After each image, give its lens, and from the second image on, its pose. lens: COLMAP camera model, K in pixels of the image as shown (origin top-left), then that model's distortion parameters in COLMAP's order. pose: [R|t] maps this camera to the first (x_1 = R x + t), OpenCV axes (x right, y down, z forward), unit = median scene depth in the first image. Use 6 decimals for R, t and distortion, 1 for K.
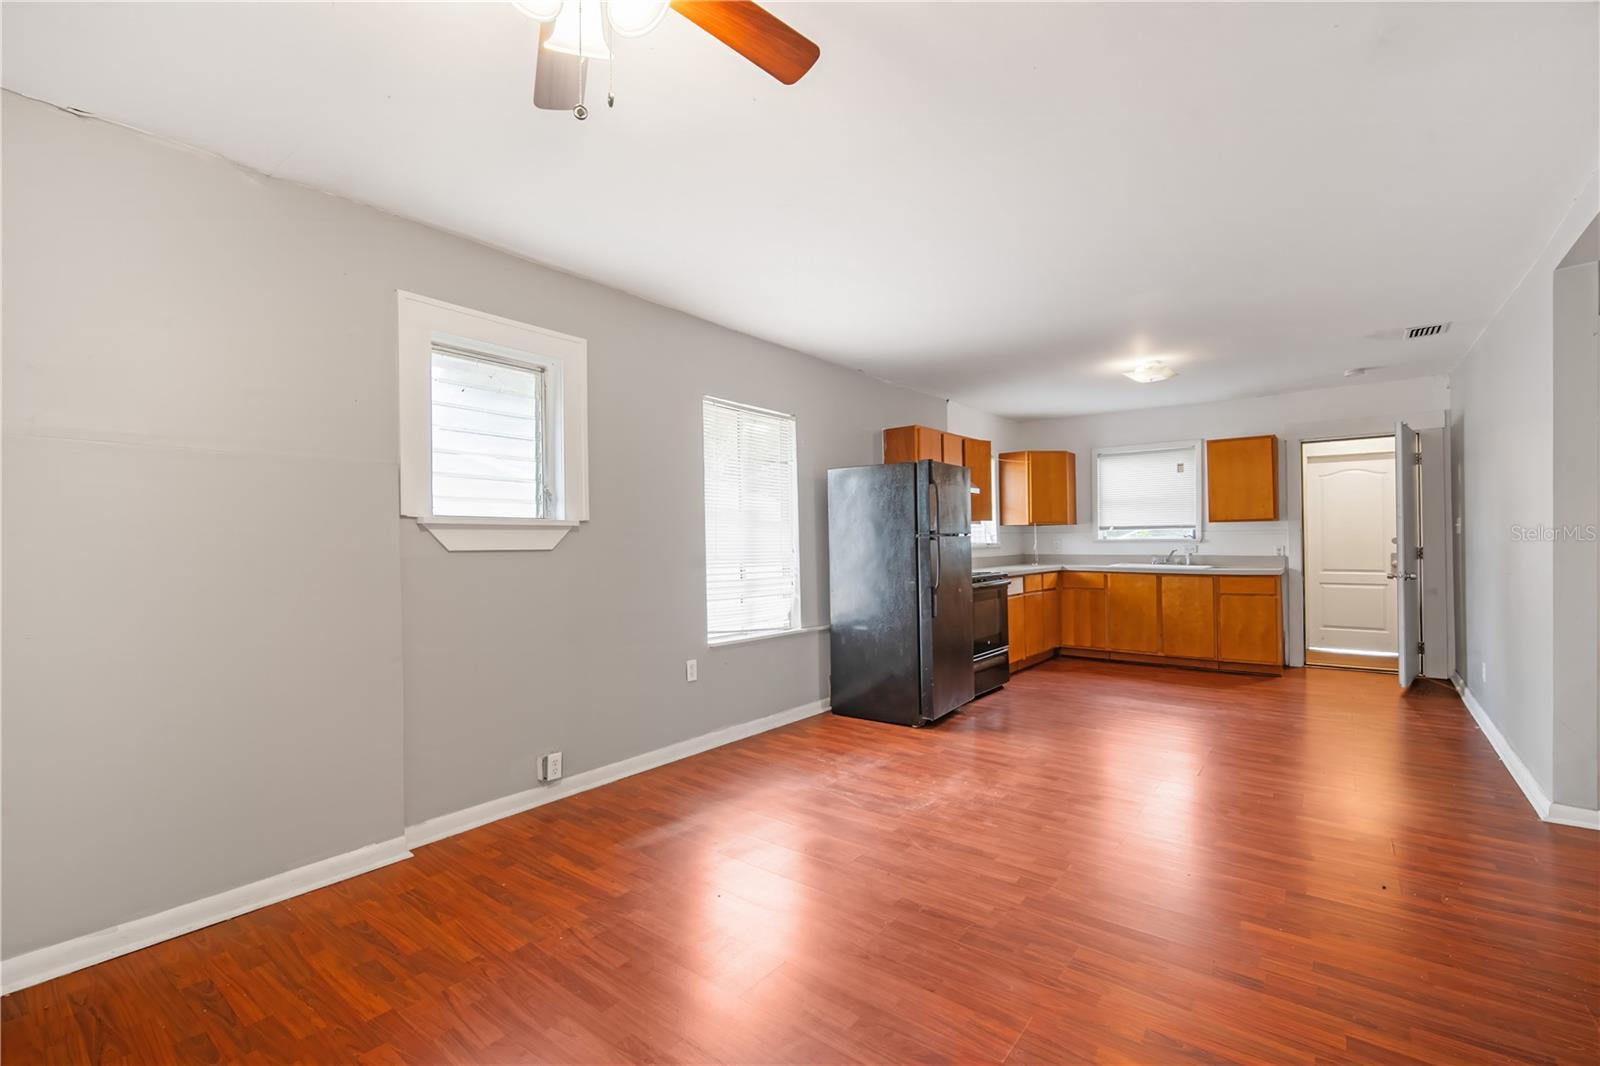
lens RADIAL K [[698.9, 0, 805.1], [0, 698.9, 539.9], [0, 0, 1]] dist [-0.002696, -0.000037]
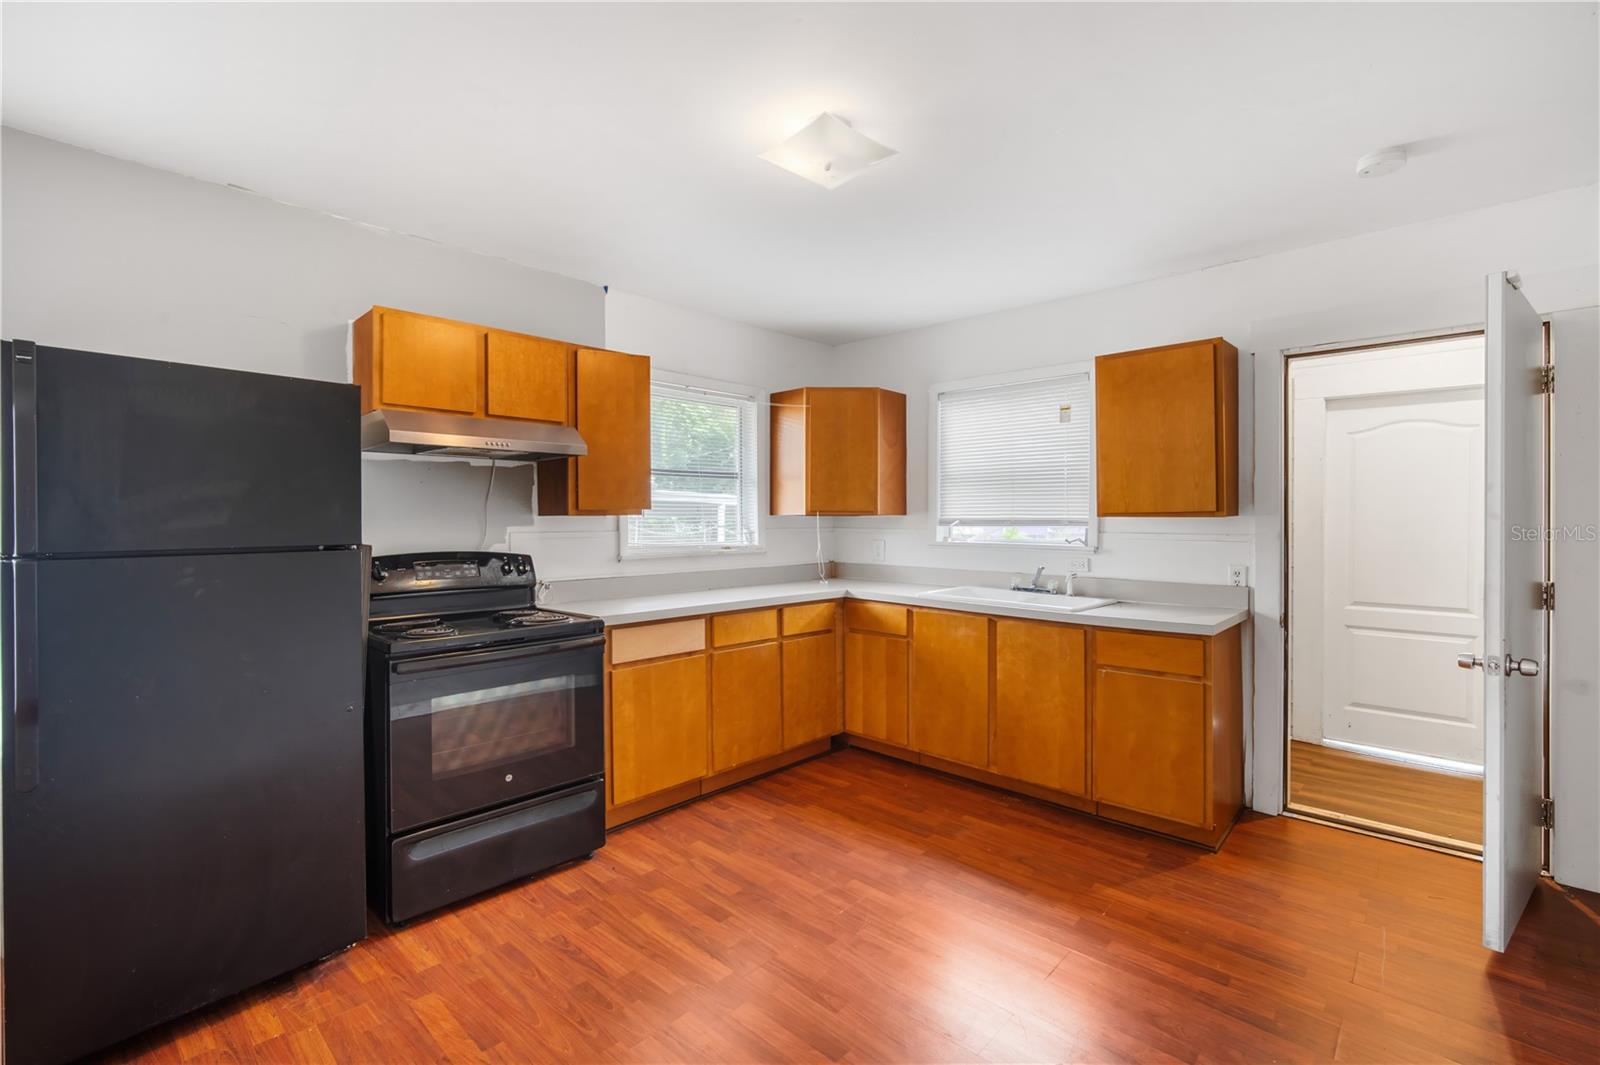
lens RADIAL K [[698.7, 0, 802.5], [0, 698.7, 523.9], [0, 0, 1]] dist [-0.005808, 0.000189]
pose [[0.995584, 0.012157, -0.093086, 0.432503], [-0.011440, 0.999901, 0.008236, -0.022490], [0.093177, -0.007134, 0.995624, 0.495088]]
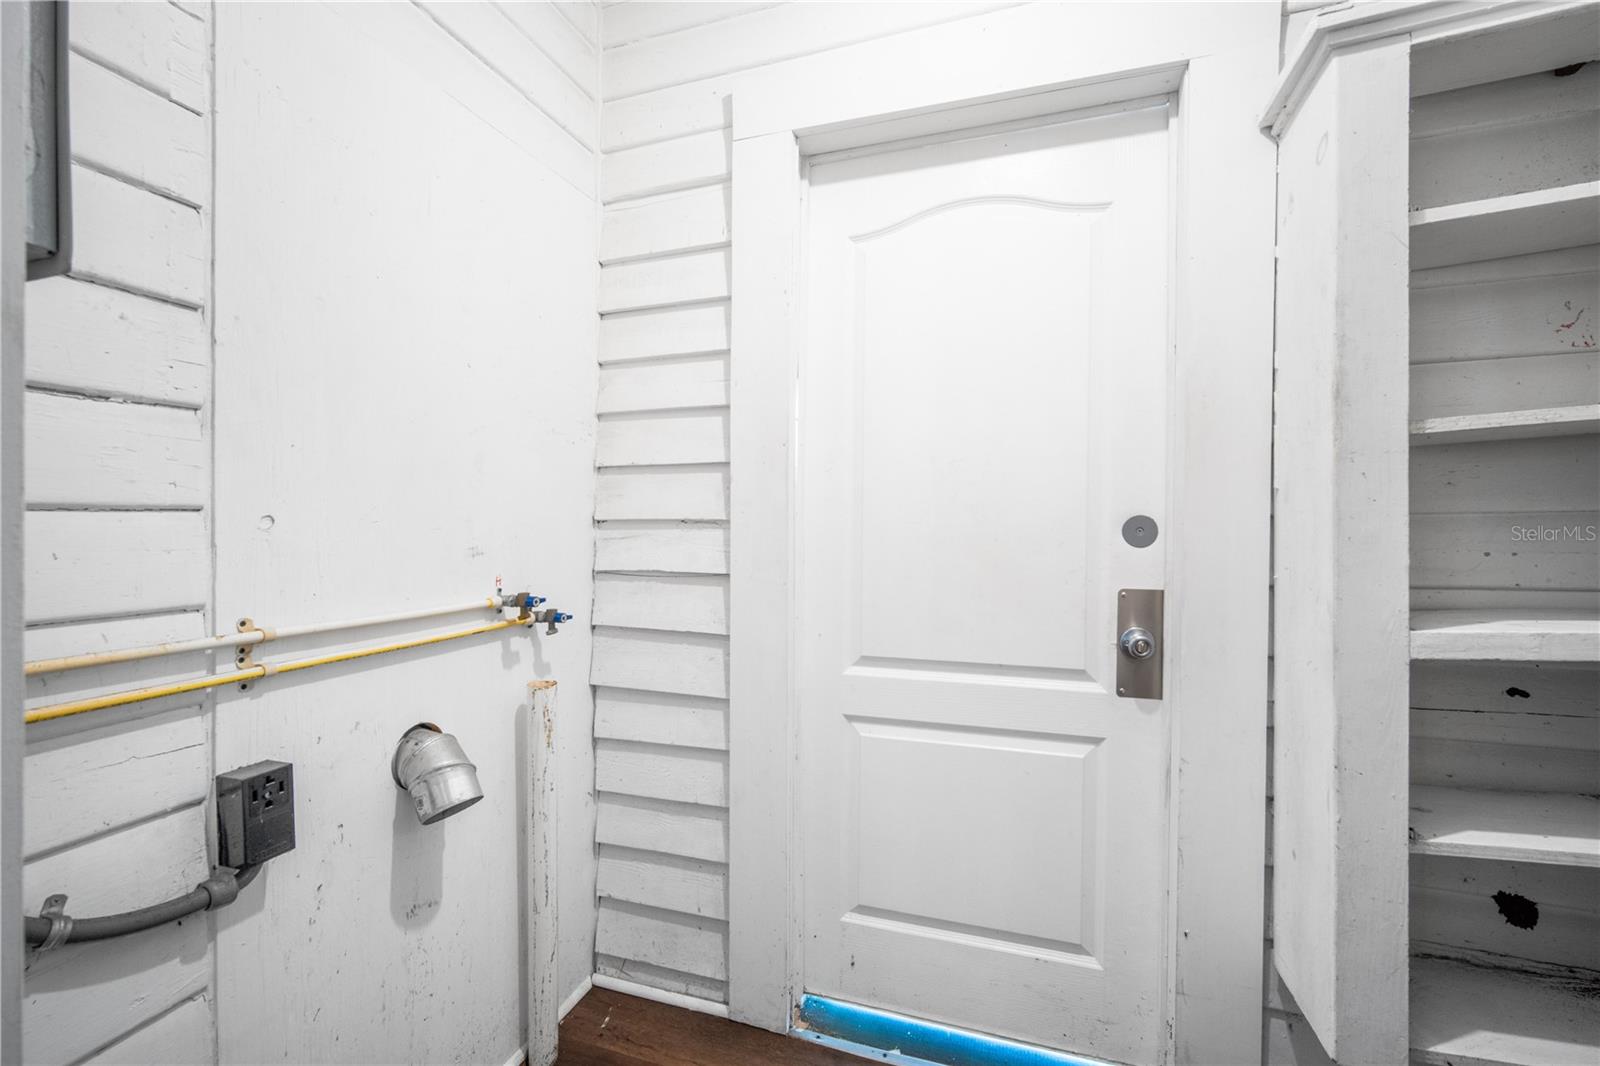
lens RADIAL K [[698.7, 0, 802.5], [0, 698.7, 524.4], [0, 0, 1]] dist [-0.005808, 0.000189]
pose [[0.948150, 0.012850, 0.317563, 0.791154], [-0.014253, 0.999896, 0.002095, 0.000174], [-0.317503, -0.006512, 0.948235, 0.961581]]
